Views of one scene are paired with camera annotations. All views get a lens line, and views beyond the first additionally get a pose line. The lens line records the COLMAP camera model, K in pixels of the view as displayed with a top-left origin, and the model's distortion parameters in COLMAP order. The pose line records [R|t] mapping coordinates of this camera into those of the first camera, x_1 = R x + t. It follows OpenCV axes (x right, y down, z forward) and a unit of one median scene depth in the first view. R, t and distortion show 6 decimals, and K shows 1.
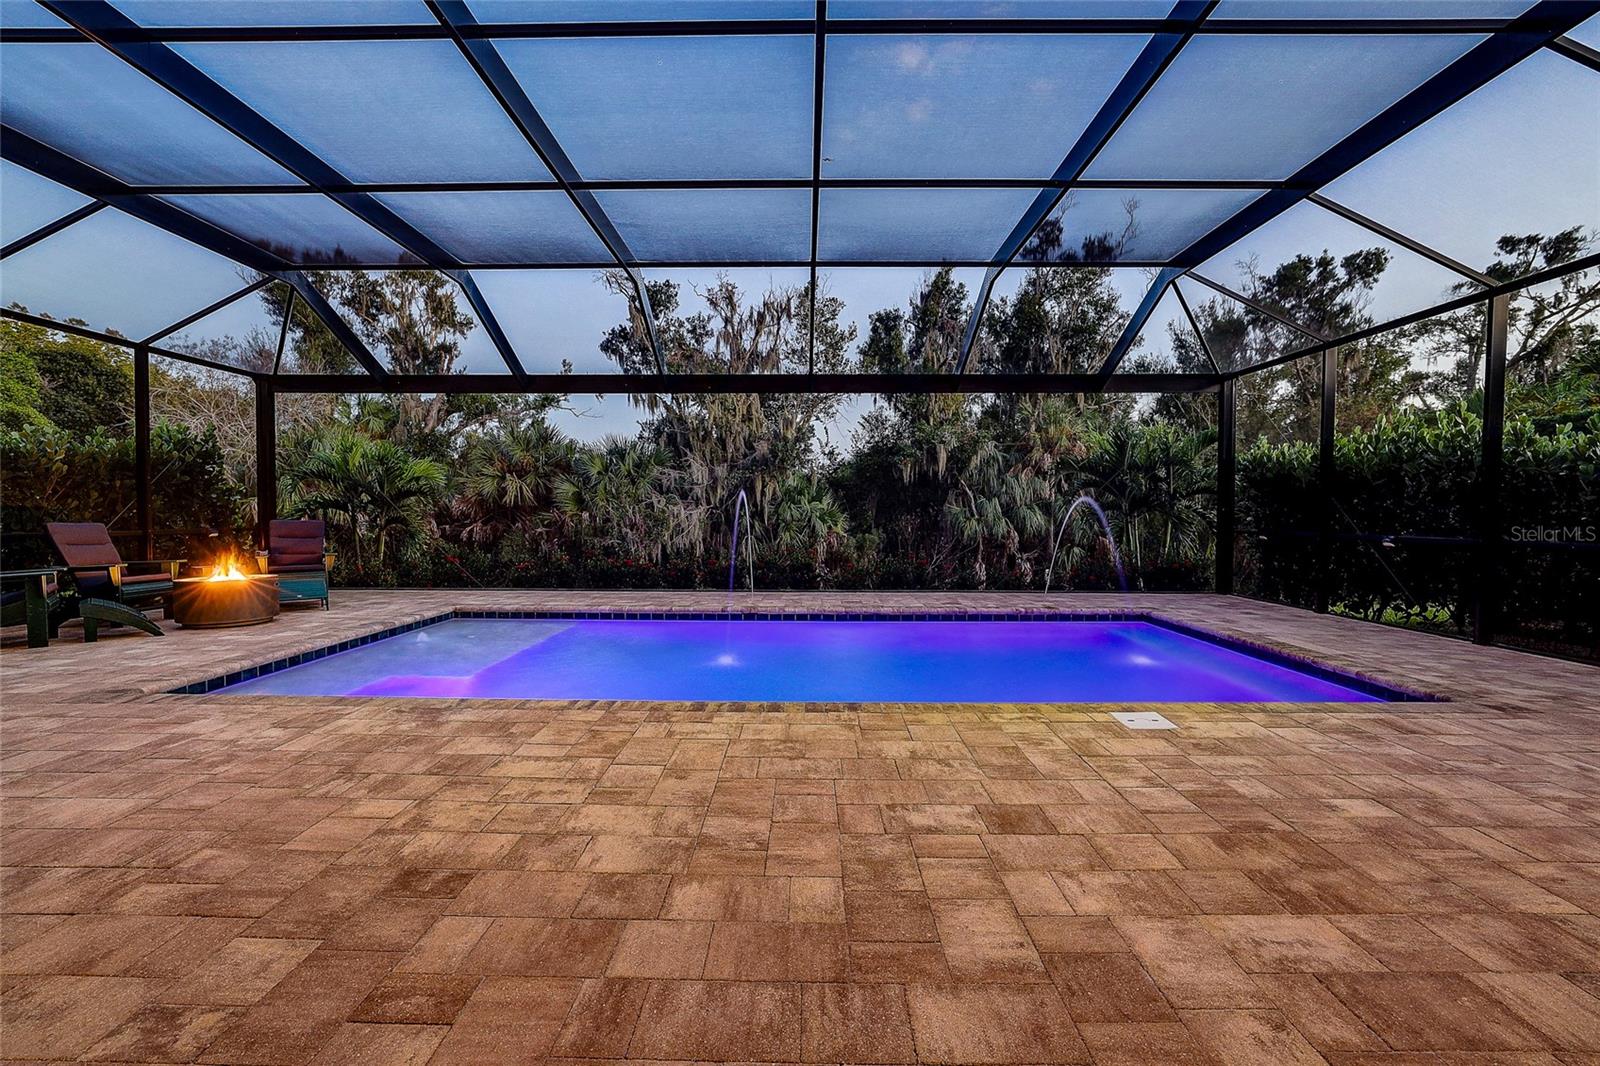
lens RADIAL K [[696.6, 0, 800.3], [0, 696.6, 533.2], [0, 0, 1]] dist [-0.041886, 0.014602]
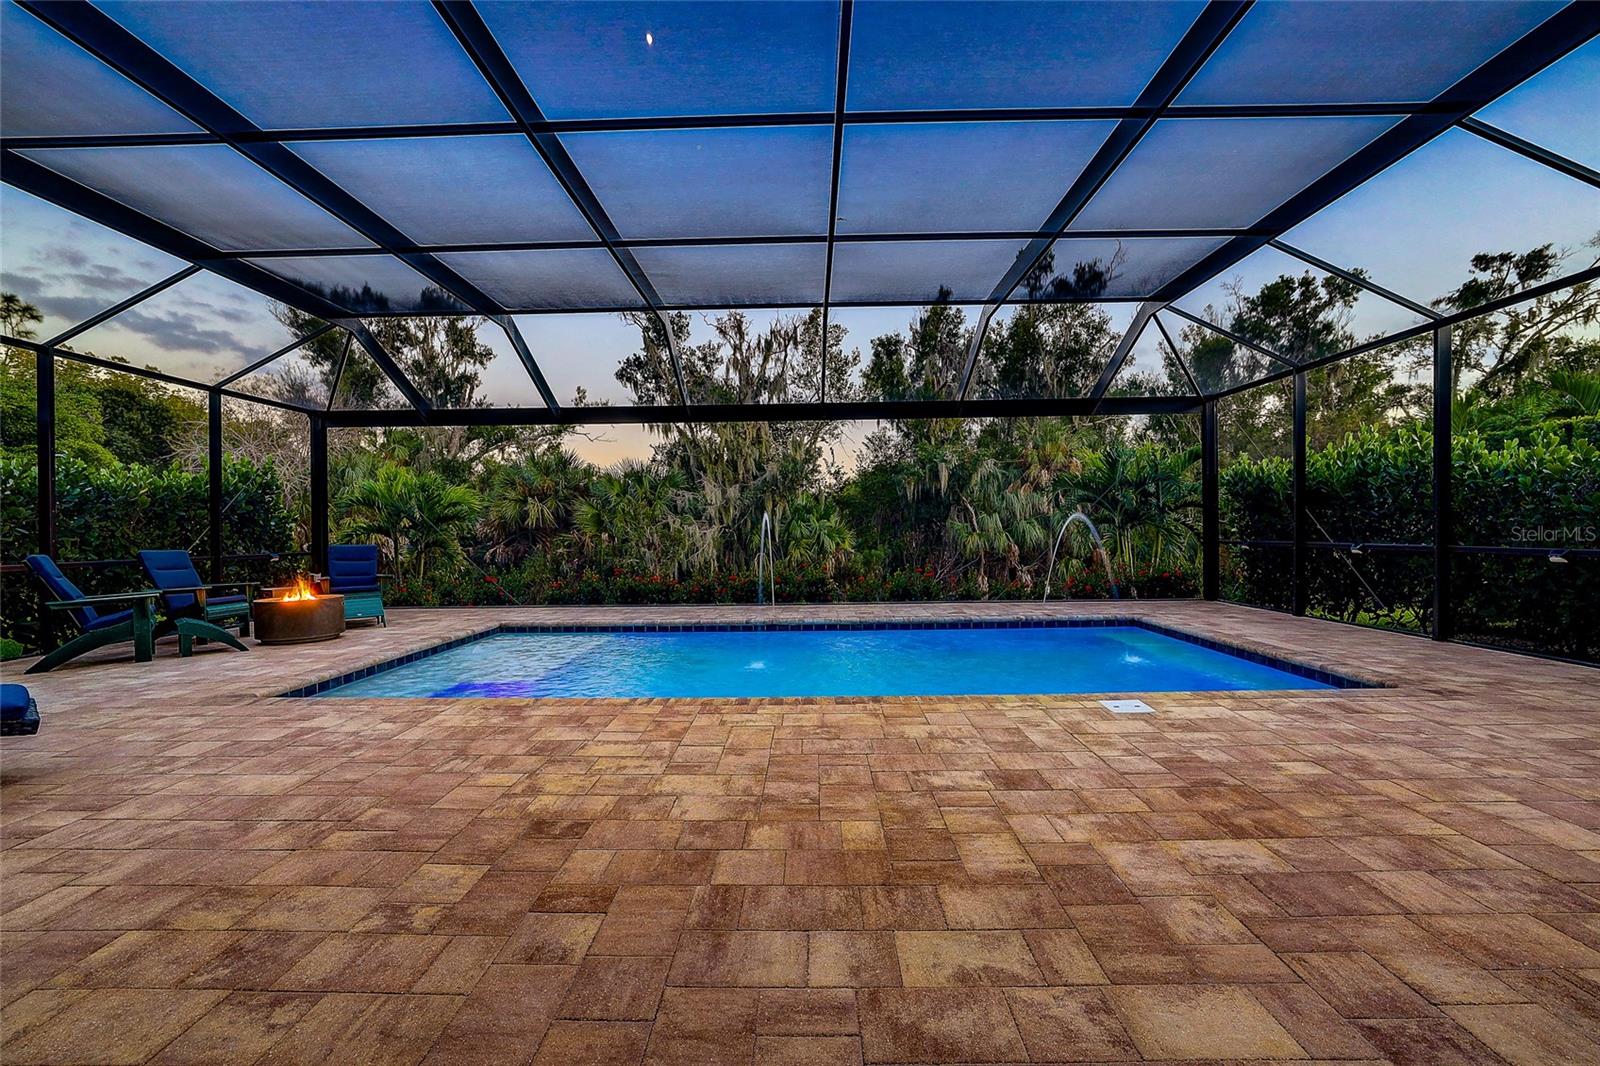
lens RADIAL K [[683.2, 0, 800.0], [0, 683.2, 533.0], [0, 0, 1]] dist [-0.044081, 0.015703]
pose [[0.999851, -0.015692, -0.007165, -0.019618], [0.015509, 0.999568, -0.024964, -0.000382], [0.007554, 0.024849, 0.999663, -0.071713]]
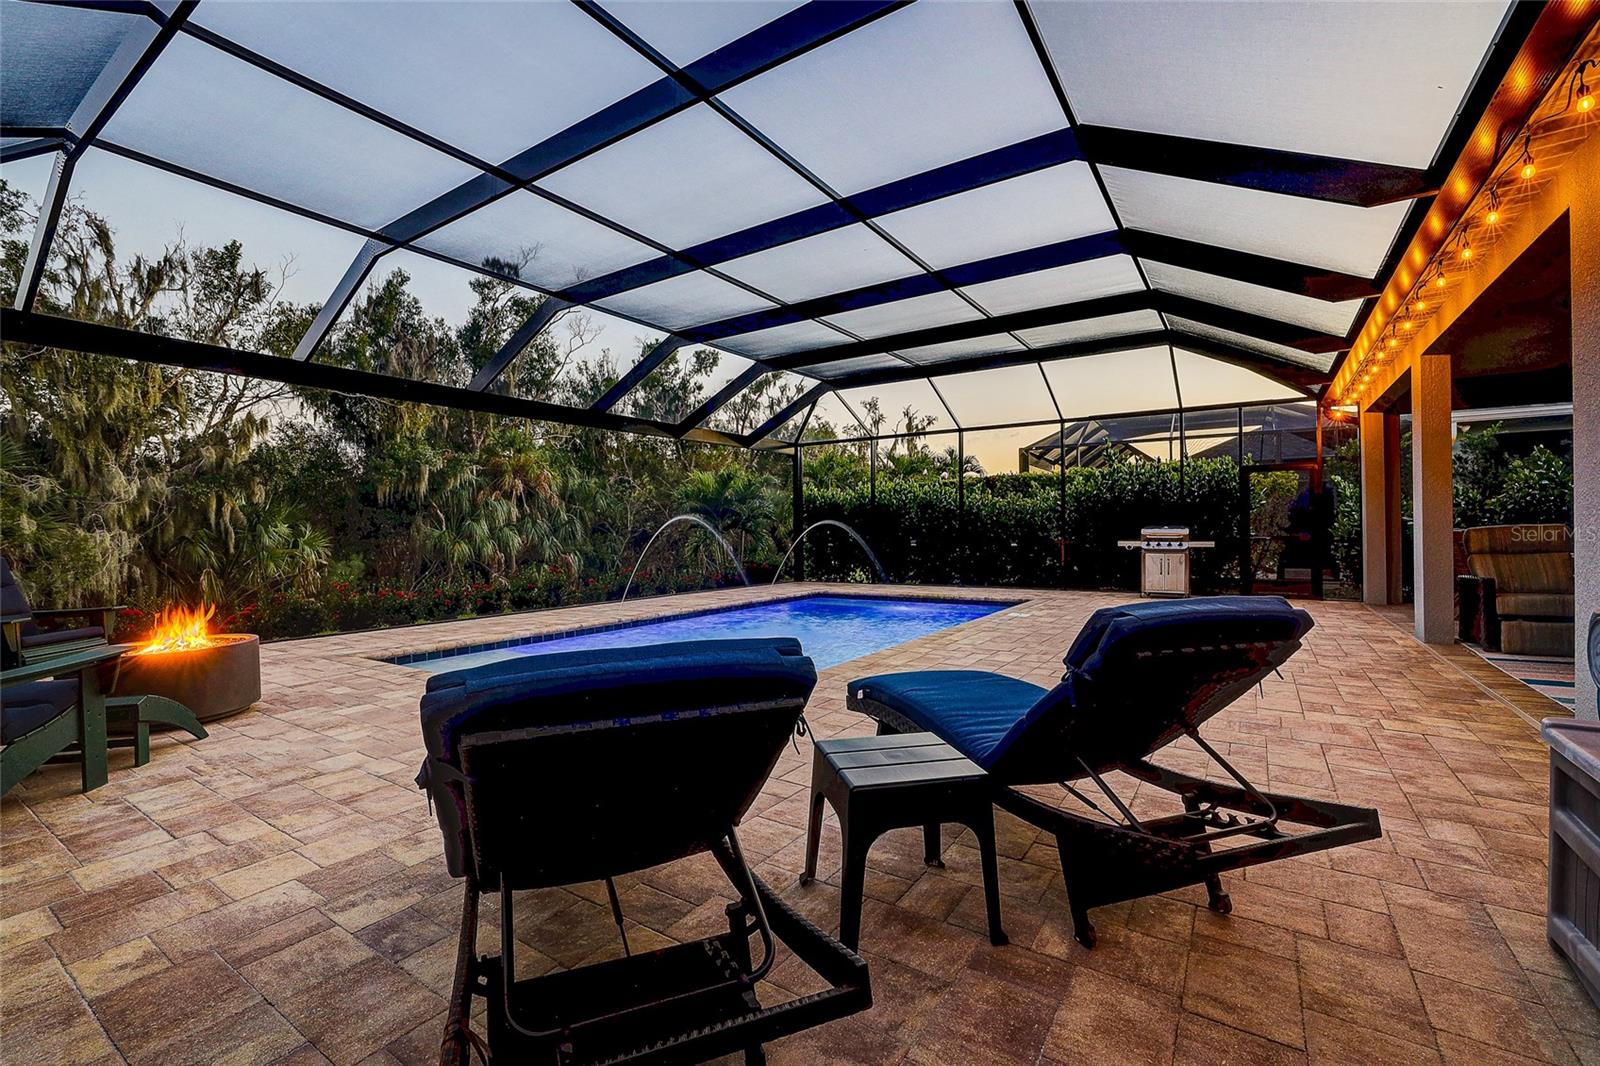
lens RADIAL K [[683.2, 0, 800.0], [0, 683.2, 533.0], [0, 0, 1]] dist [-0.044081, 0.015703]
pose [[0.549409, -0.013260, 0.835448, -0.922975], [0.038664, 0.999206, -0.009567, -0.010767], [-0.834658, 0.037558, 0.549486, 0.163453]]
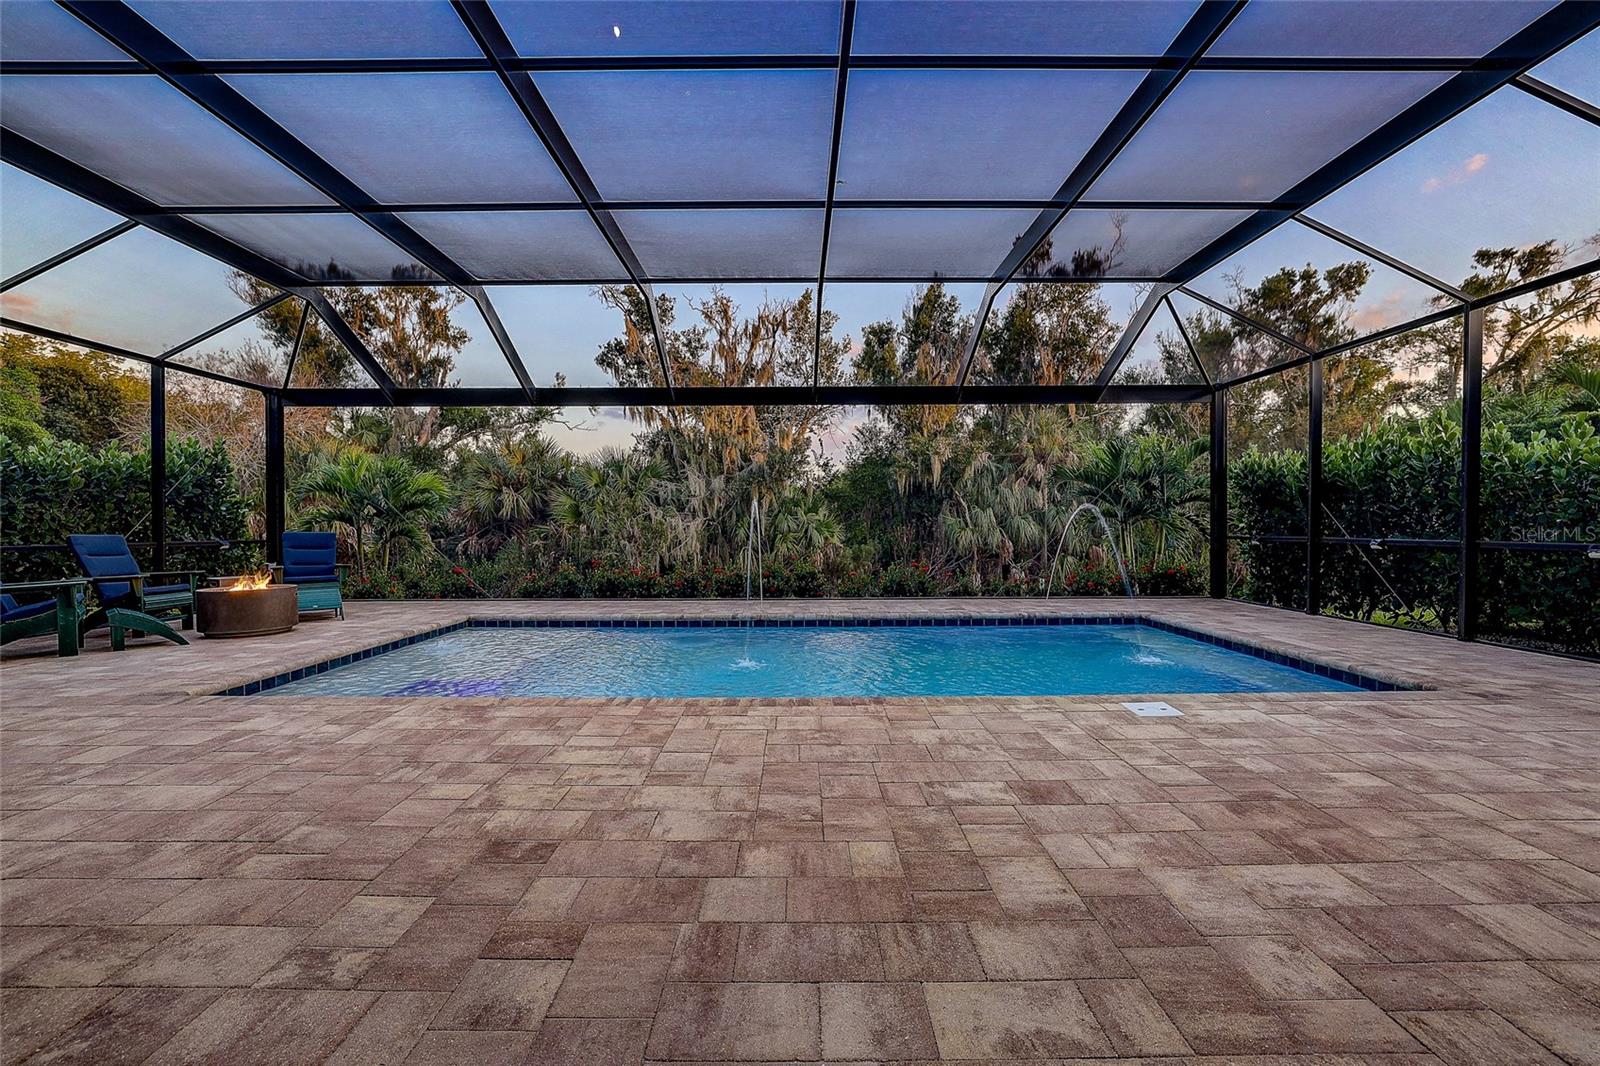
lens RADIAL K [[700.2, 0, 800.6], [0, 700.2, 533.6], [0, 0, 1]] dist [-0.043148, 0.015562]
pose [[0.999872, -0.006656, 0.014580, -0.028295], [0.006911, 0.999822, -0.017559, 0.007378], [-0.014461, 0.017657, 0.999740, -0.031115]]
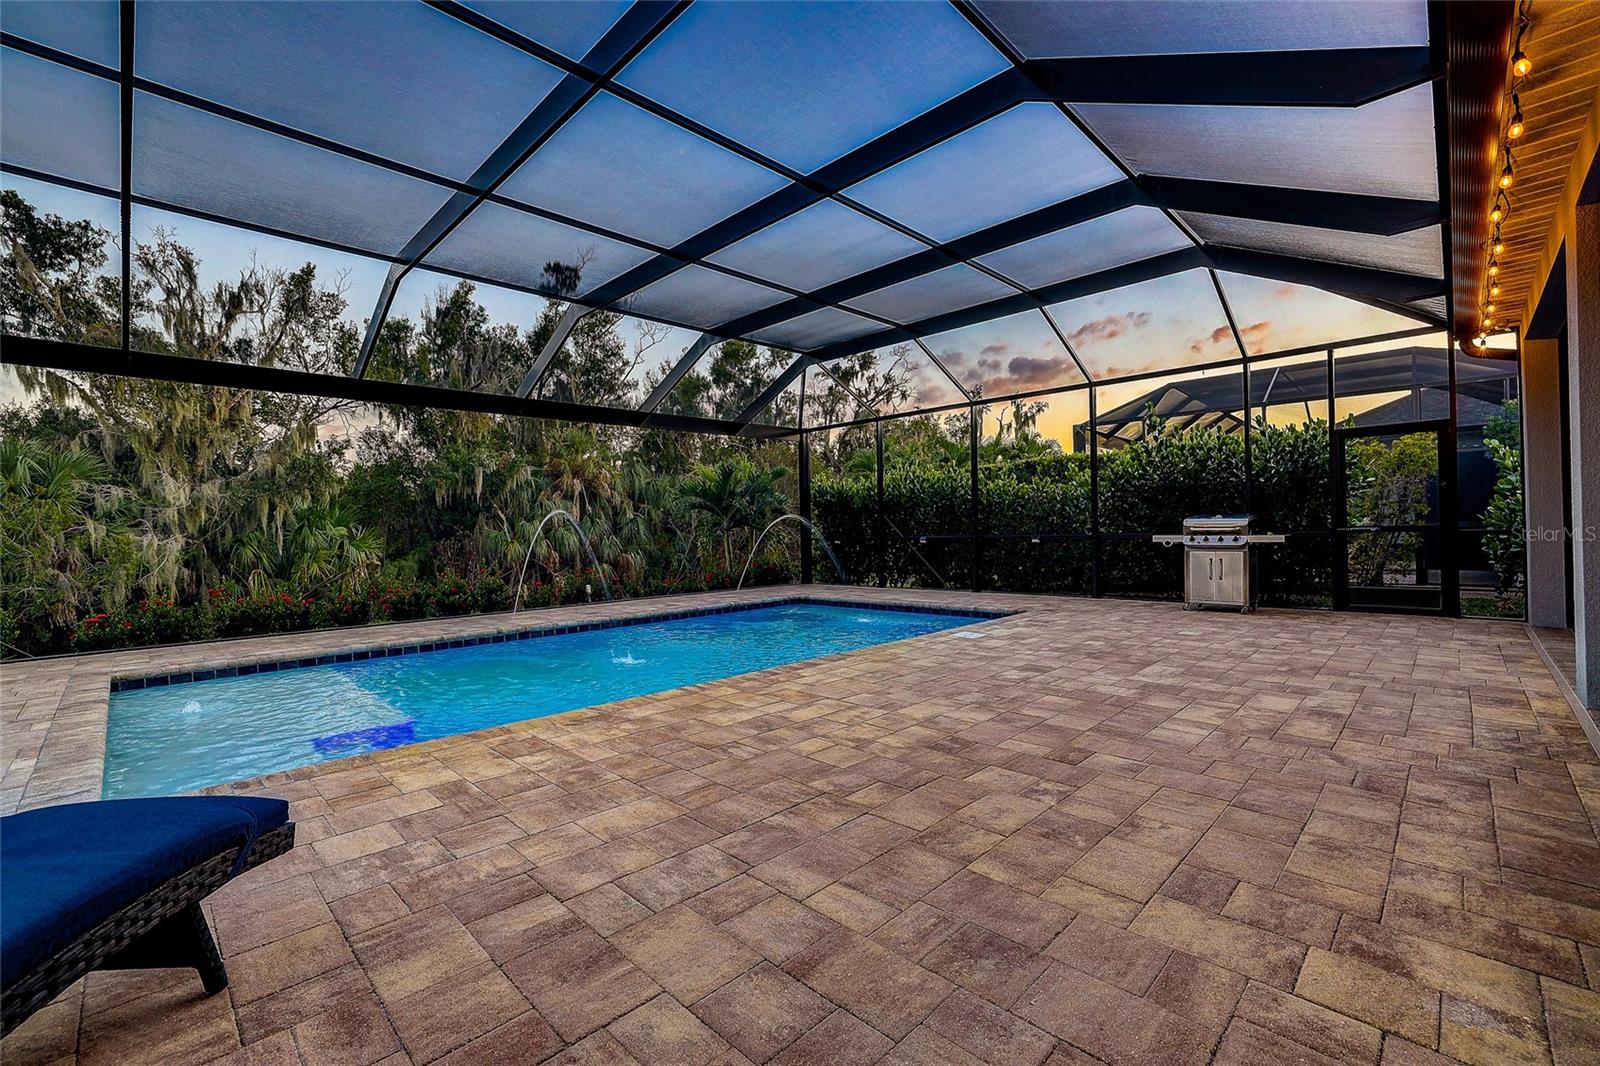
lens RADIAL K [[679.5, 0, 796.1], [0, 679.5, 532.9], [0, 0, 1]] dist [-0.045118, 0.016228]
pose [[0.701581, -0.022351, 0.712239, -0.515784], [0.046649, 0.998805, -0.014607, 0.004563], [-0.711061, 0.043473, 0.701785, 0.031870]]
